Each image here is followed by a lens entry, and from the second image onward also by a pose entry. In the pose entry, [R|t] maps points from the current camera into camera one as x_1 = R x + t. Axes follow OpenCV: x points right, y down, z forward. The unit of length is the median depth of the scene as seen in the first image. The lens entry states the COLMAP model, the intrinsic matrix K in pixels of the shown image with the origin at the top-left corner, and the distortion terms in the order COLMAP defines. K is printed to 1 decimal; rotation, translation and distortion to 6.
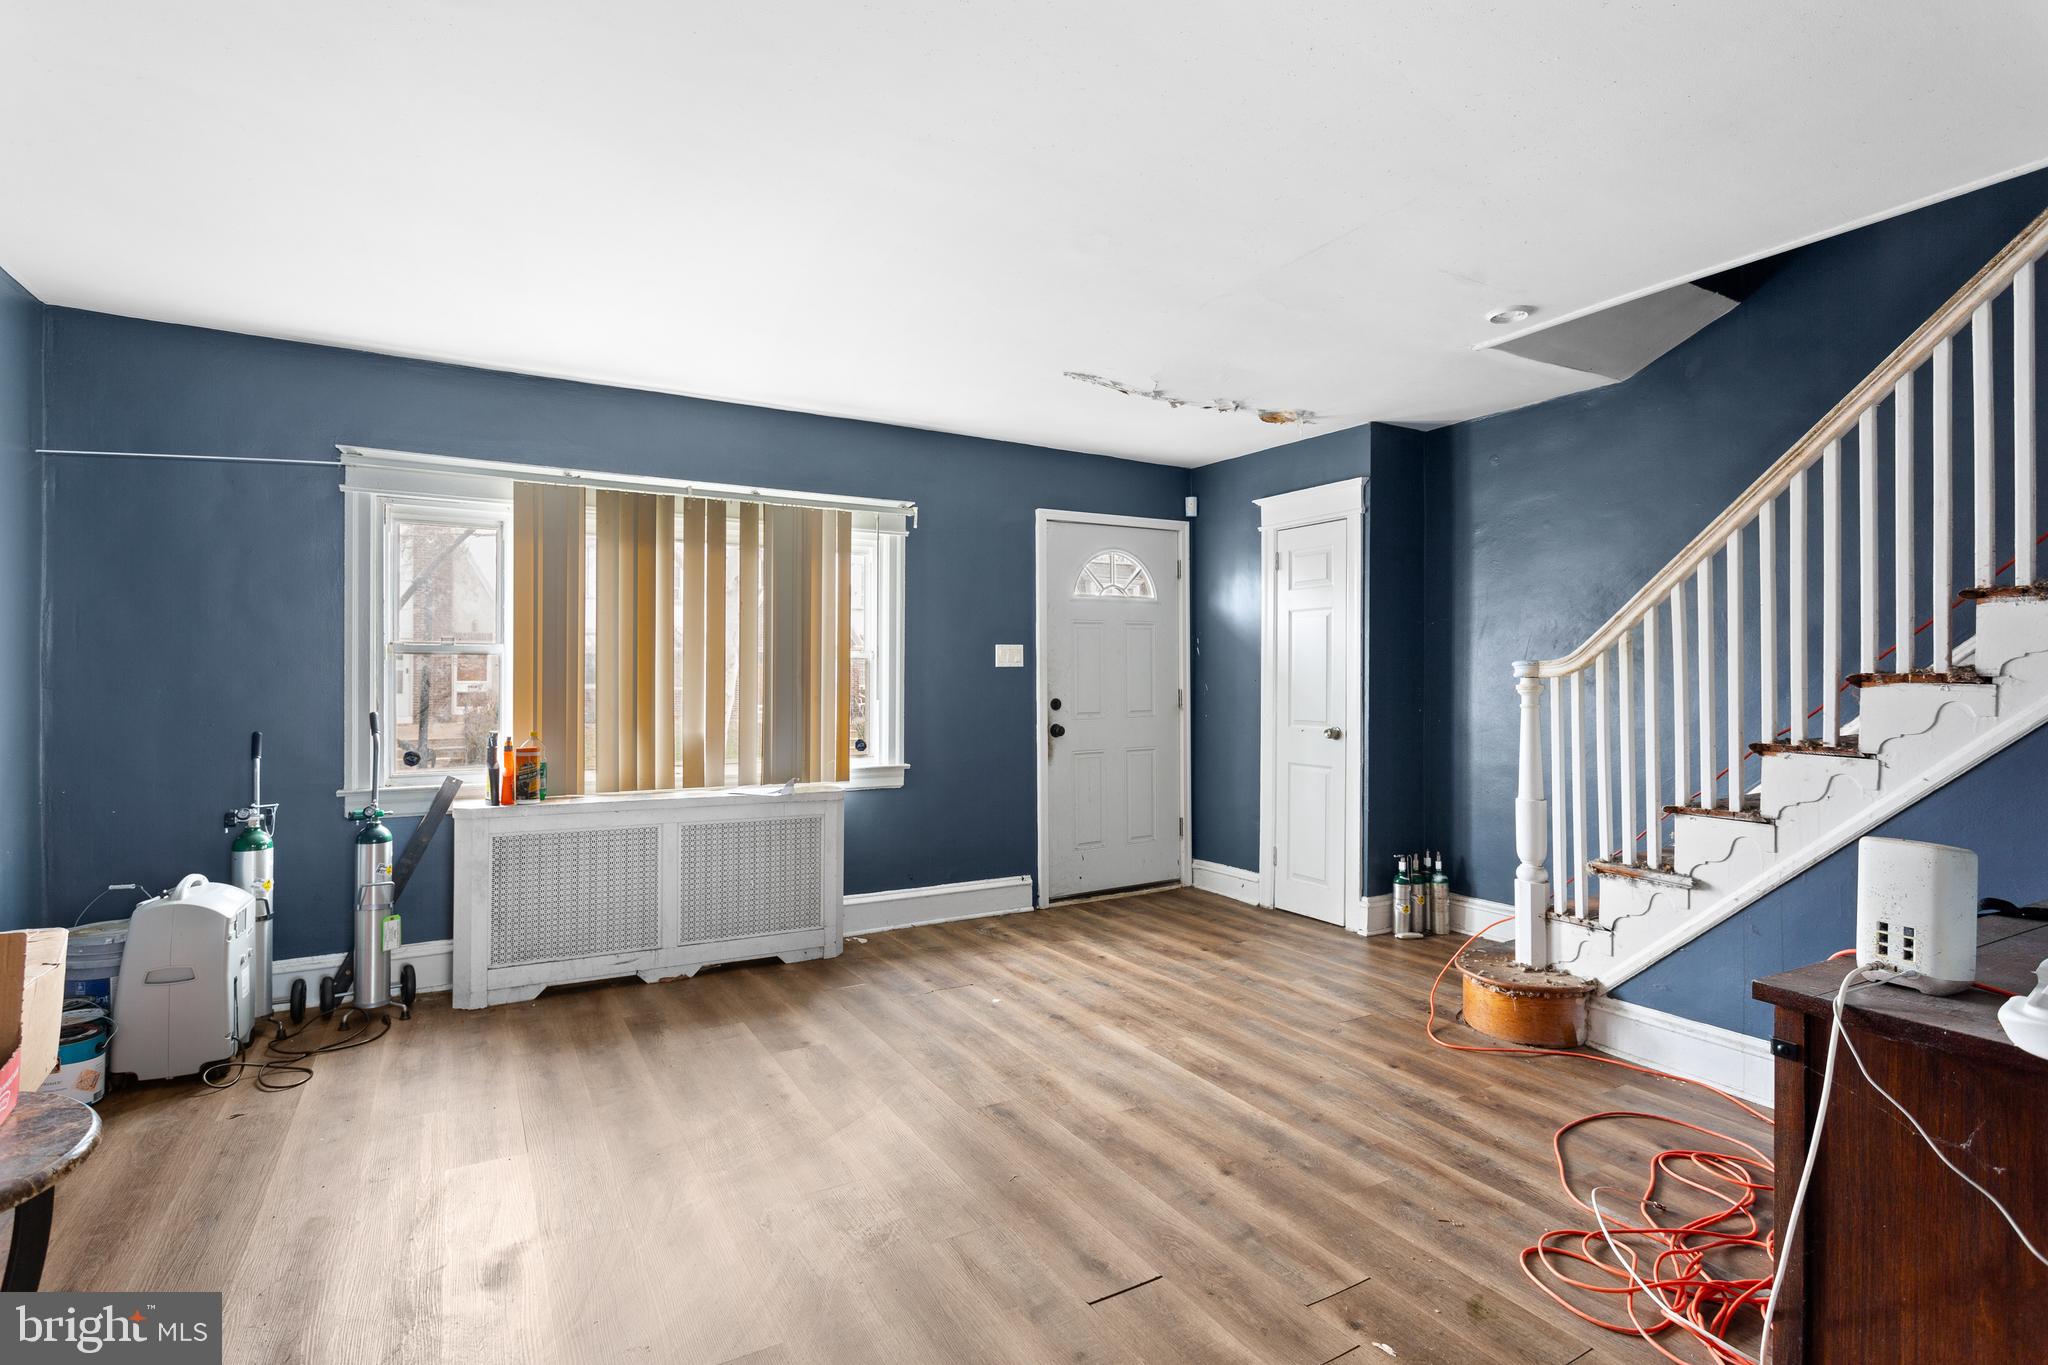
lens RADIAL K [[984.2, 0, 1026.5], [0, 984.2, 672.0], [0, 0, 1]] dist [-0.015463, 0.009947]
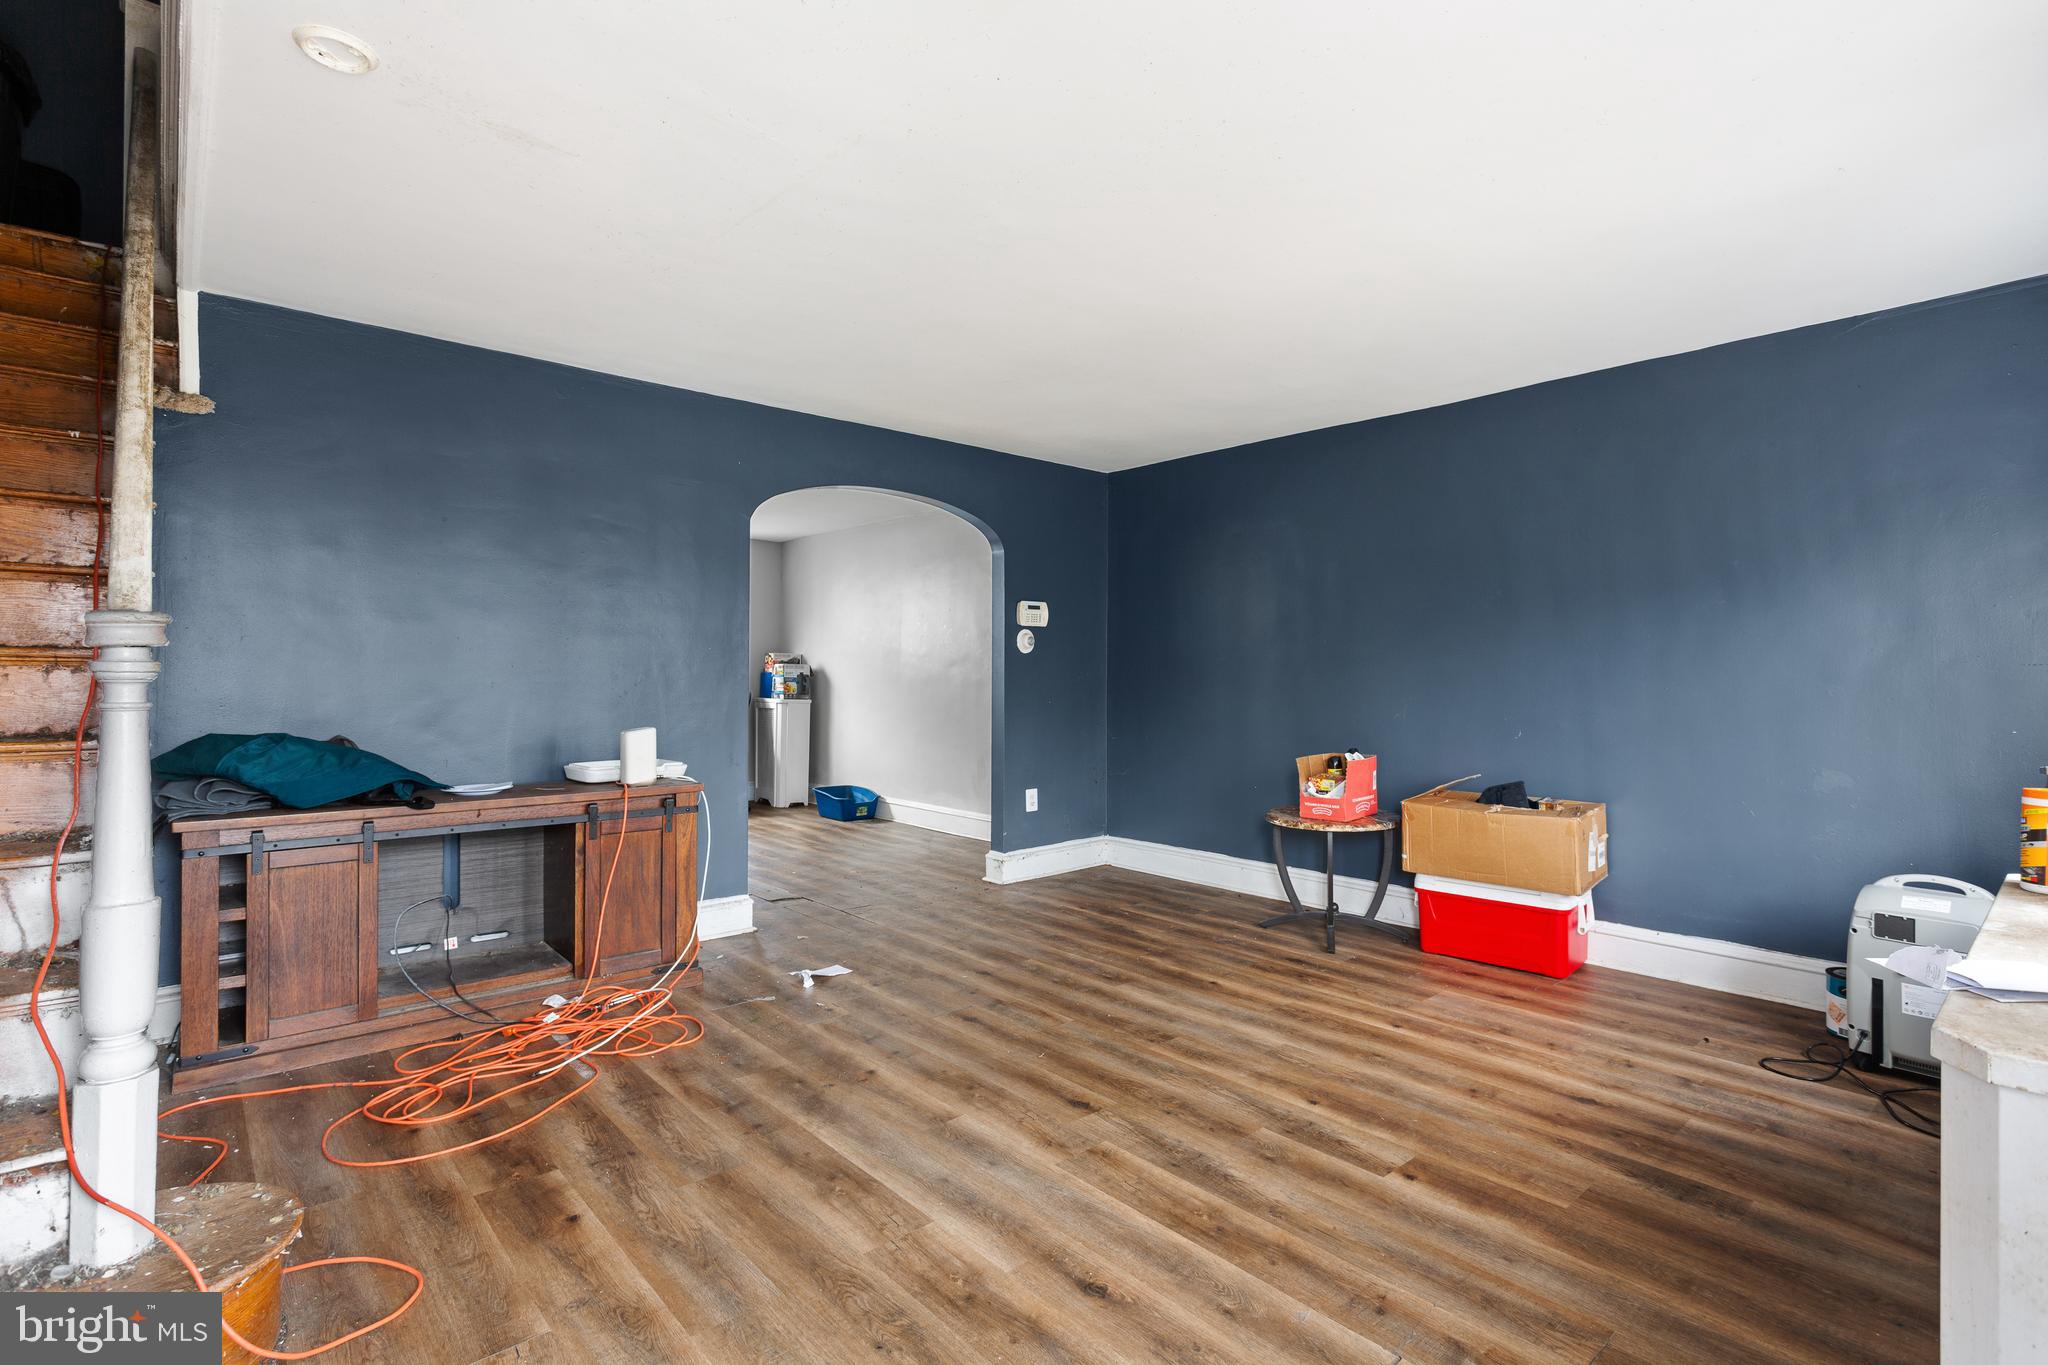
lens RADIAL K [[965.8, 0, 1013.0], [0, 965.8, 673.4], [0, 0, 1]] dist [0.000530, 0.000261]
pose [[-0.983698, -0.008699, -0.179618, 0.188394], [-0.006954, 0.999922, -0.010343, 0.022929], [0.179694, -0.008926, -0.983682, 1.661375]]
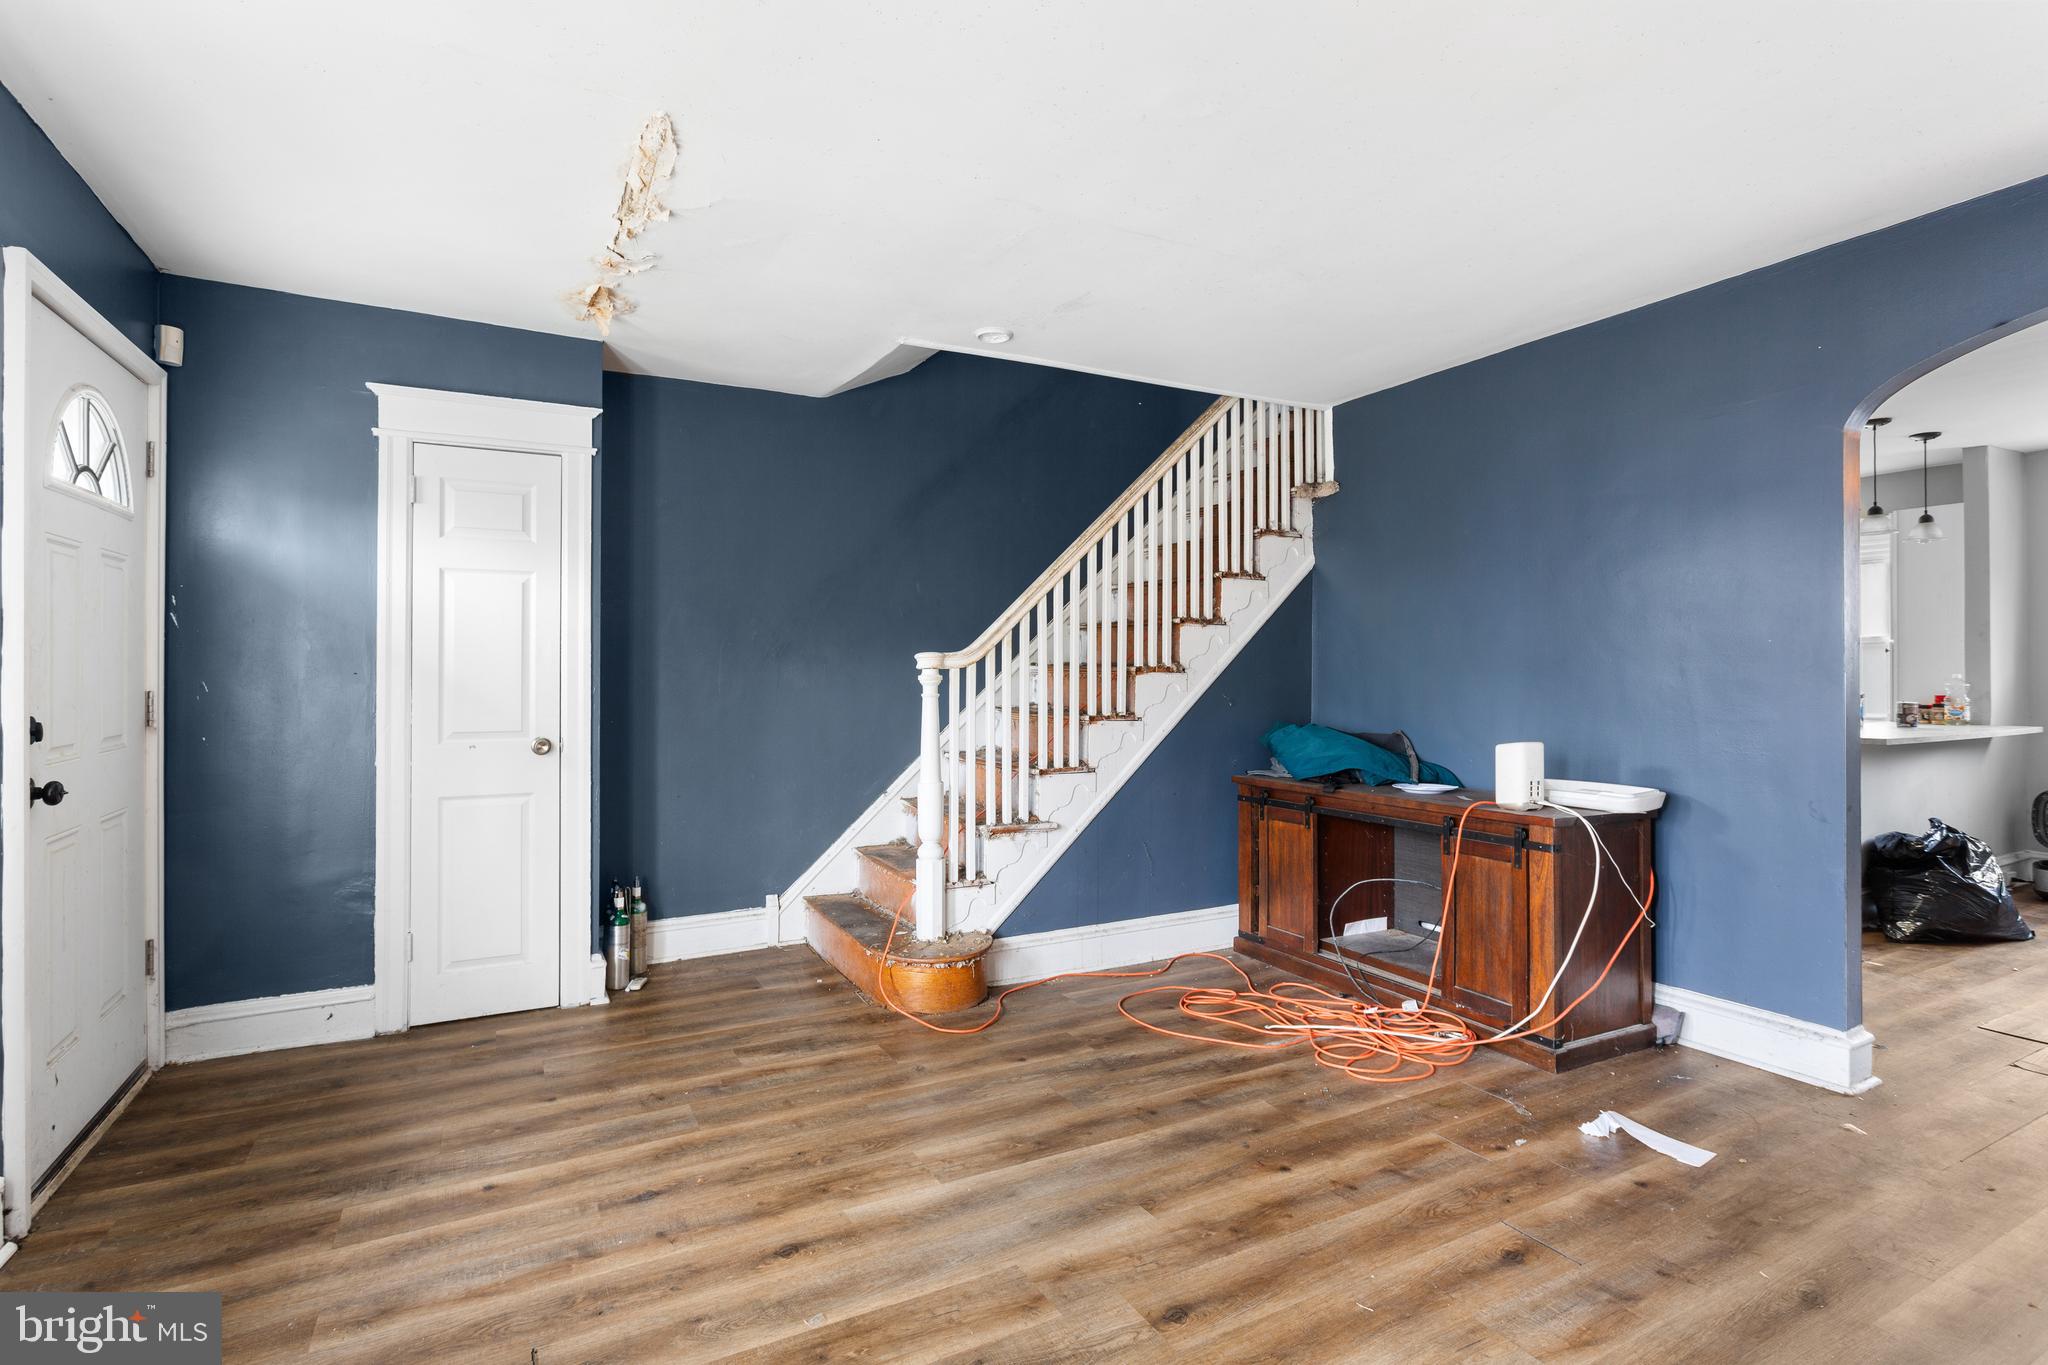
lens RADIAL K [[984.2, 0, 1026.5], [0, 984.2, 672.0], [0, 0, 1]] dist [-0.015463, 0.009947]
pose [[0.042623, 0.001019, 0.999091, -0.595442], [-0.004118, 0.999991, -0.000844, 0.010335], [-0.999083, -0.004079, 0.042627, 0.917841]]
